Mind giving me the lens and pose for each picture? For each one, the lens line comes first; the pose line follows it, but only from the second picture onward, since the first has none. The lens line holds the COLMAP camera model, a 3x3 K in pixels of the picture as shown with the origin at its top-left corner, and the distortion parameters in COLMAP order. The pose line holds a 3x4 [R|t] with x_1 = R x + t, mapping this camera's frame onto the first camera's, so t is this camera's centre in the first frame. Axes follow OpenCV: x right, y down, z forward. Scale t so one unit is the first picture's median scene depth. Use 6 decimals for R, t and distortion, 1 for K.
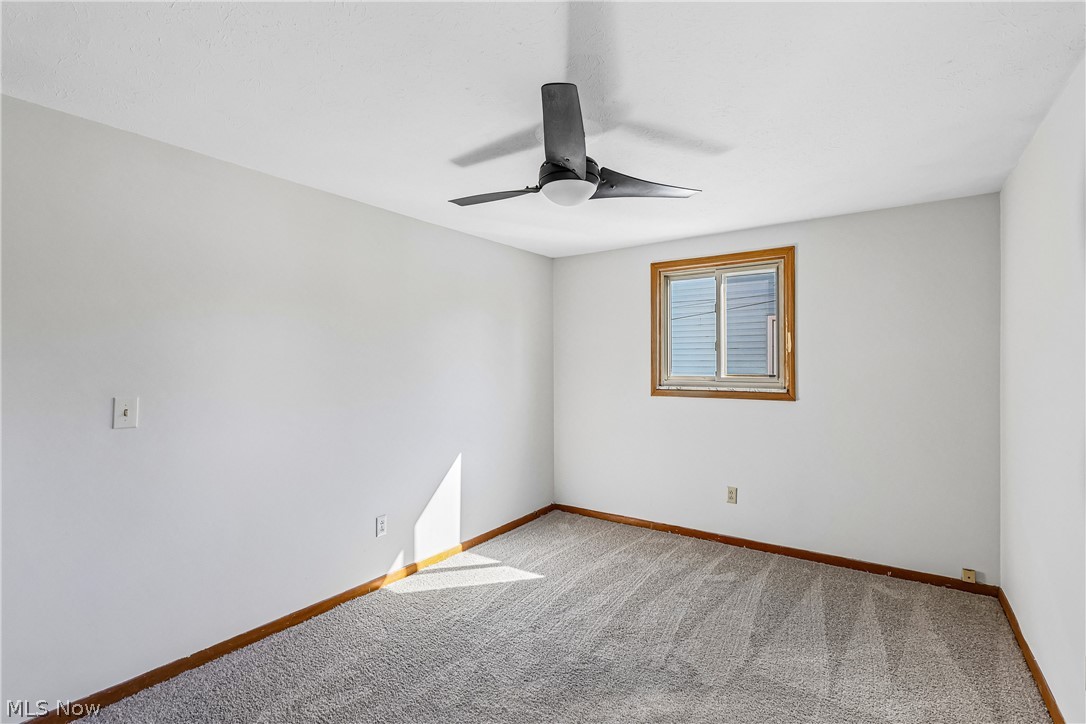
lens RADIAL K [[499.7, 0, 544.8], [0, 499.7, 361.9], [0, 0, 1]] dist [-0.002589, 0.000250]
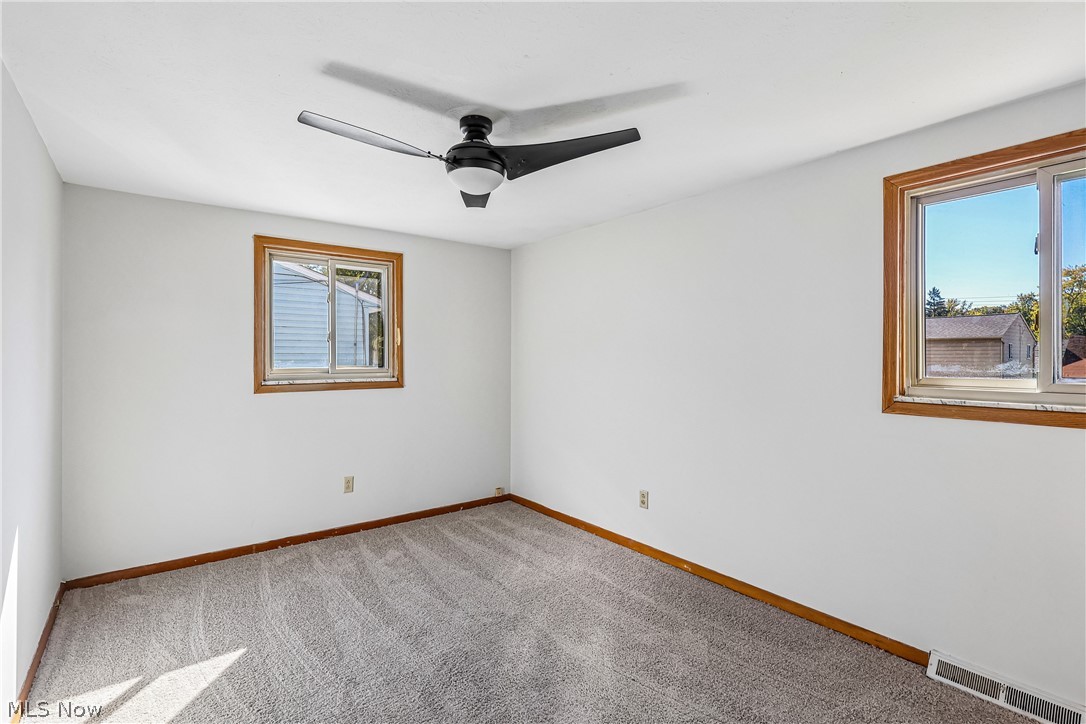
lens RADIAL K [[499.7, 0, 540.5], [0, 499.7, 355.5], [0, 0, 1]] dist [-0.002589, 0.000250]
pose [[0.312674, 0.002476, 0.949857, -0.493128], [-0.004537, 0.999989, -0.001113, 0.003585], [-0.949850, -0.003961, 0.312682, 0.327780]]
